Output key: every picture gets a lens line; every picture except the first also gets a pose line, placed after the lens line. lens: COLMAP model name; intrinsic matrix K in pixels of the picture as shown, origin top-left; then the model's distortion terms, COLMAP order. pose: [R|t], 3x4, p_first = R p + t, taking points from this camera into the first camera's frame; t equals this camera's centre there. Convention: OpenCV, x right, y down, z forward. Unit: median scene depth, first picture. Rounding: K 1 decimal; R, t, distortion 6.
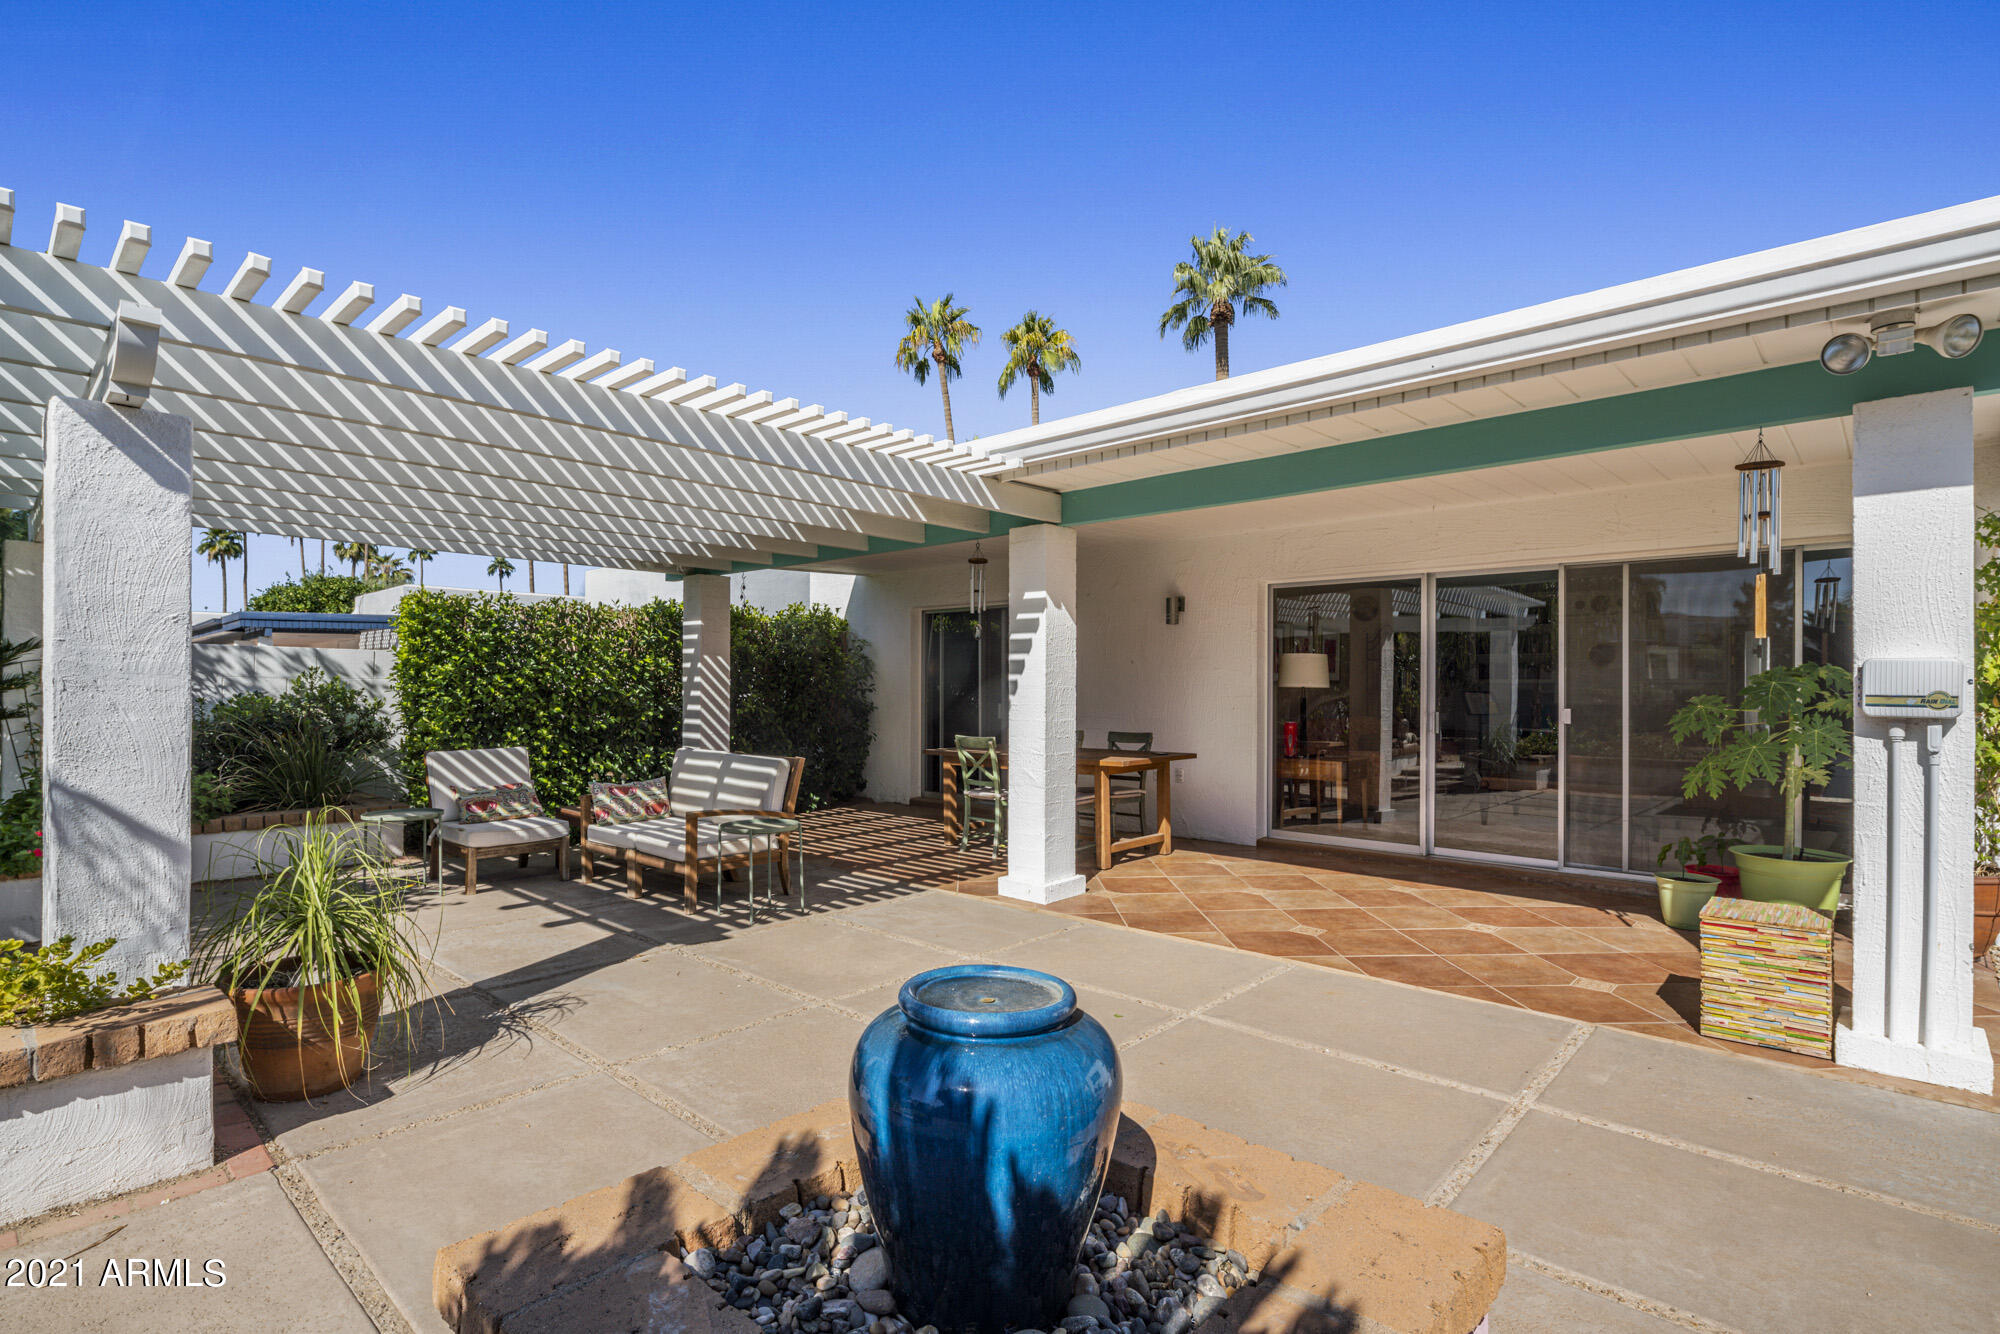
lens RADIAL K [[957.5, 0, 1000.2], [0, 957.5, 721.7], [0, 0, 1]] dist [0.000685, -0.000389]
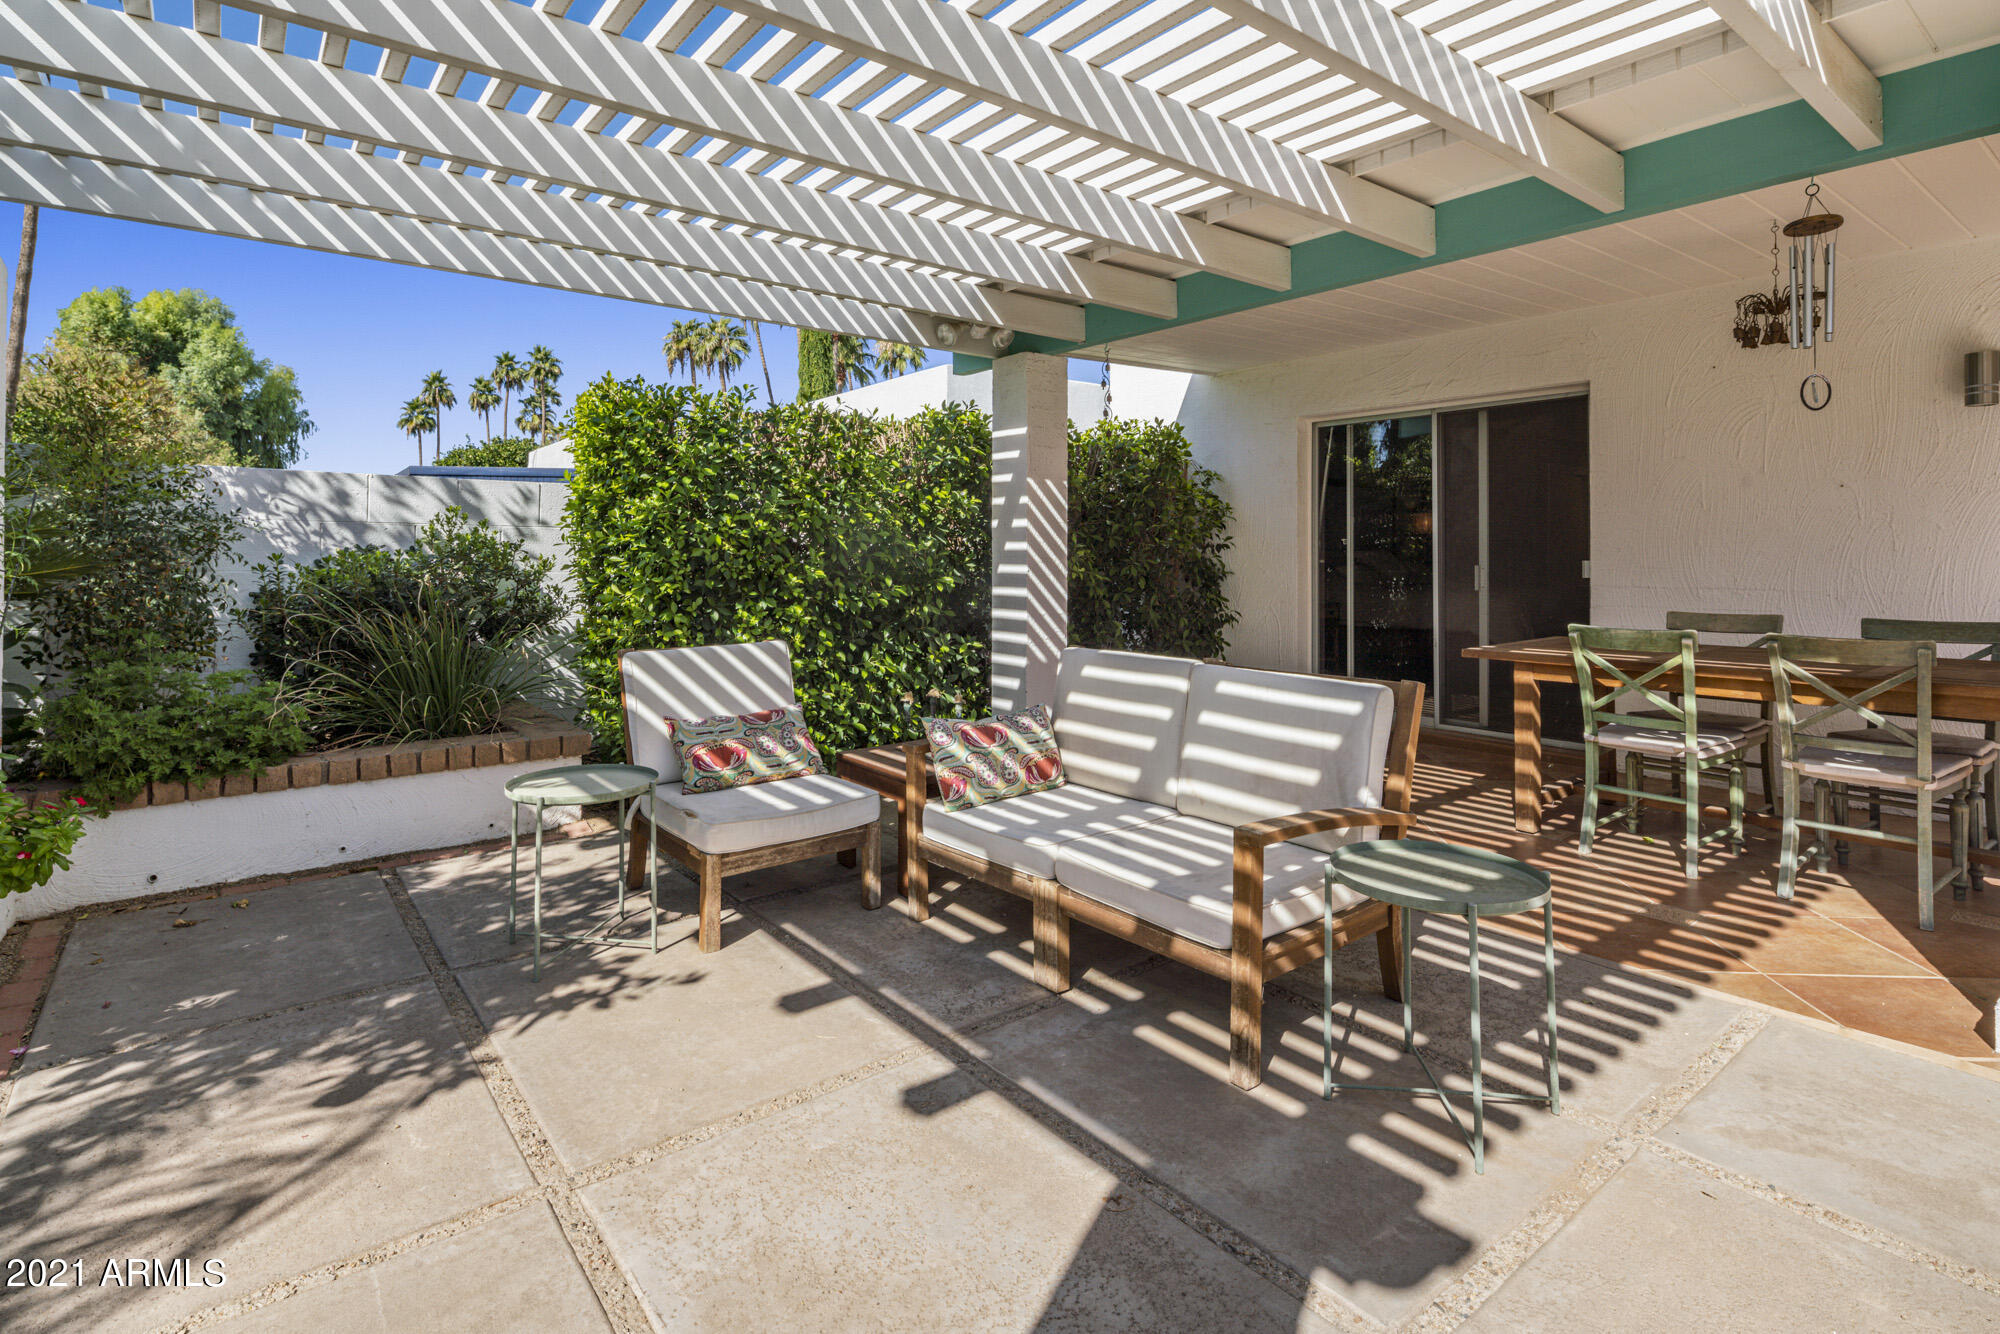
lens RADIAL K [[972.3, 0, 979.9], [0, 972.3, 612.4], [0, 0, 1]] dist [0.000276, -0.000759]
pose [[0.986012, 0.004490, -0.166614, -0.270671], [-0.000797, 0.999753, 0.022225, -0.001683], [0.166673, -0.021782, 0.985772, 0.433576]]
